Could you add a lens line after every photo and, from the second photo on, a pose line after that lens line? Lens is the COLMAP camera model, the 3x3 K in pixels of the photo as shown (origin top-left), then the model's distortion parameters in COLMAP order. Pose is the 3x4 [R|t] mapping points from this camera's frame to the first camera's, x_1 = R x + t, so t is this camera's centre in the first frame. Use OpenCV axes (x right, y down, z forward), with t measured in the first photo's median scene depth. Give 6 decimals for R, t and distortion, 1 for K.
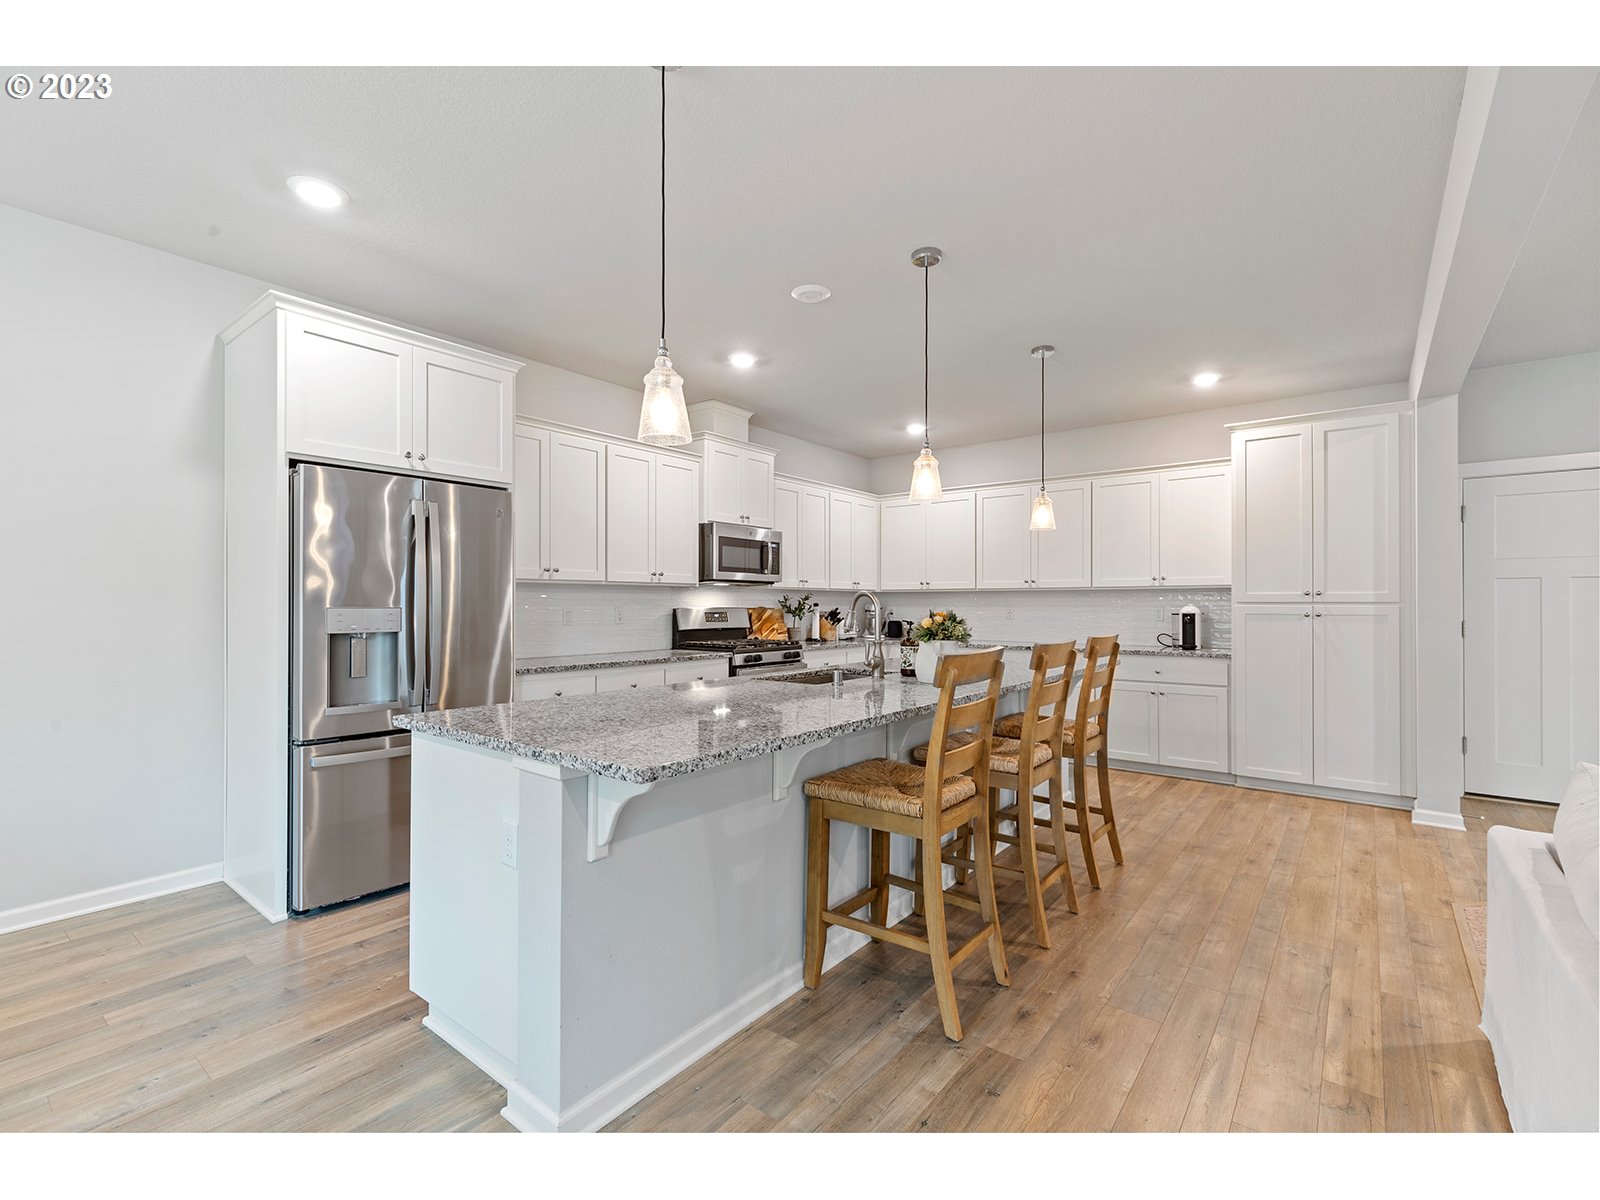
lens RADIAL K [[711.2, 0, 792.7], [0, 711.2, 597.9], [0, 0, 1]] dist [-0.002002, -0.000094]
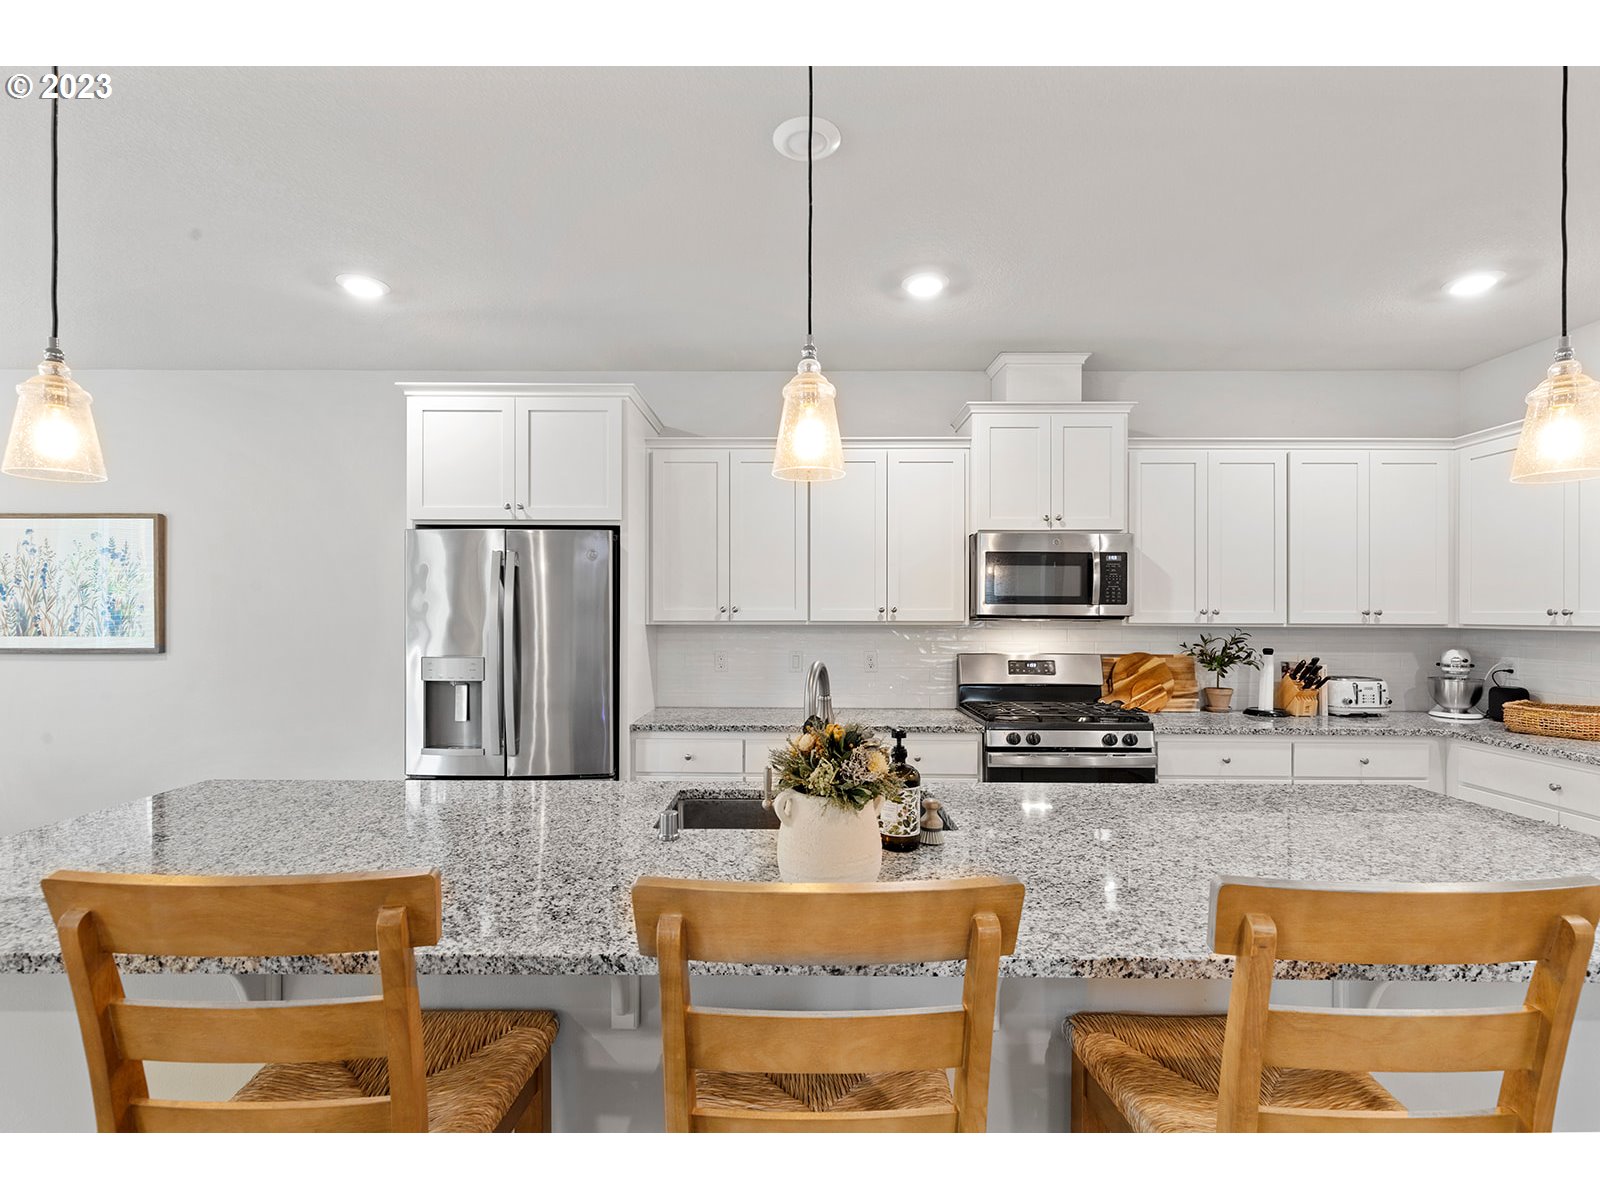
lens RADIAL K [[727.3, 0, 793.6], [0, 727.3, 605.4], [0, 0, 1]] dist [0.001829, -0.000043]
pose [[0.616546, -0.008689, -0.787271, 0.307626], [0.003204, 0.999959, -0.008527, -0.027879], [0.787313, 0.002735, 0.616548, 0.393569]]
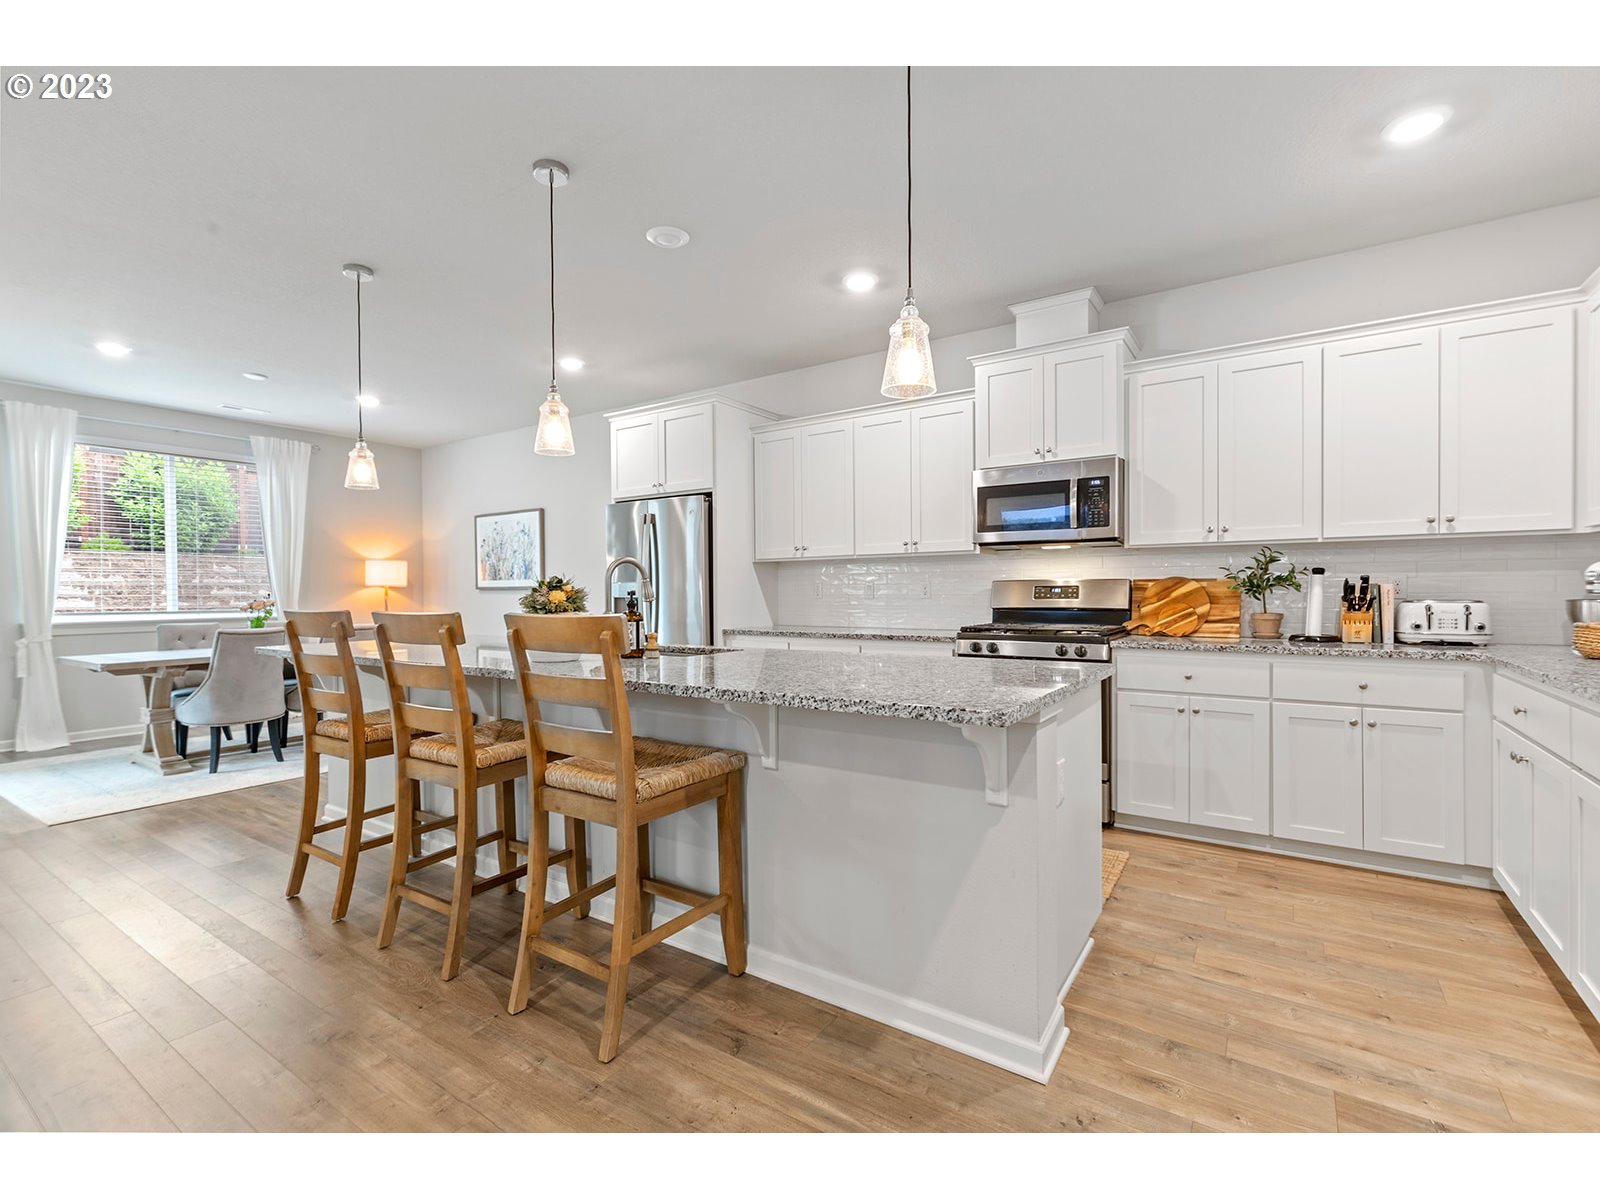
lens RADIAL K [[728.2, 0, 800.6], [0, 728.2, 587.1], [0, 0, 1]] dist [0.001190, 0.000157]
pose [[0.083058, -0.006578, -0.996523, 0.623932], [0.015566, 0.999865, -0.005302, 0.021786], [0.996423, -0.015071, 0.083149, 0.686425]]
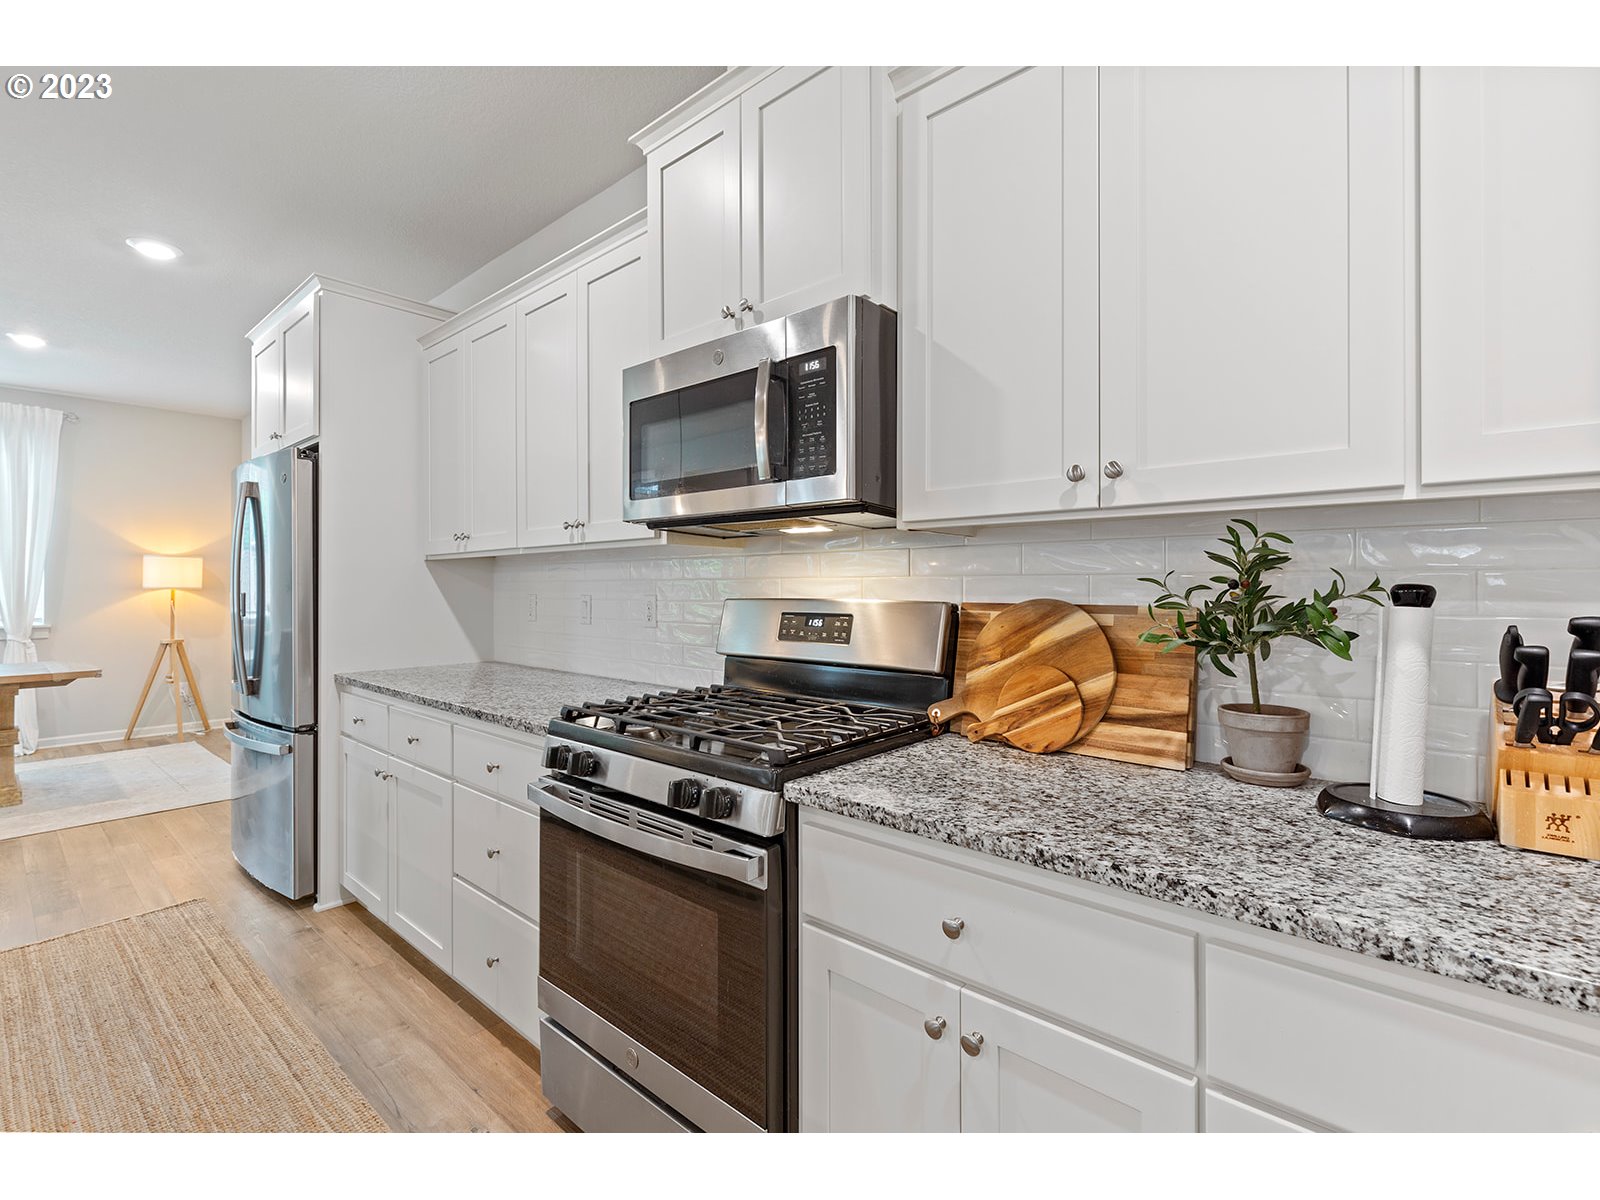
lens RADIAL K [[729.3, 0, 798.9], [0, 729.3, 577.6], [0, 0, 1]] dist [0.002668, 0.000152]
pose [[-0.054019, -0.010806, -0.998481, 0.244556], [0.010959, 0.999875, -0.011414, 0.007322], [0.998480, -0.011559, -0.053894, 1.025680]]
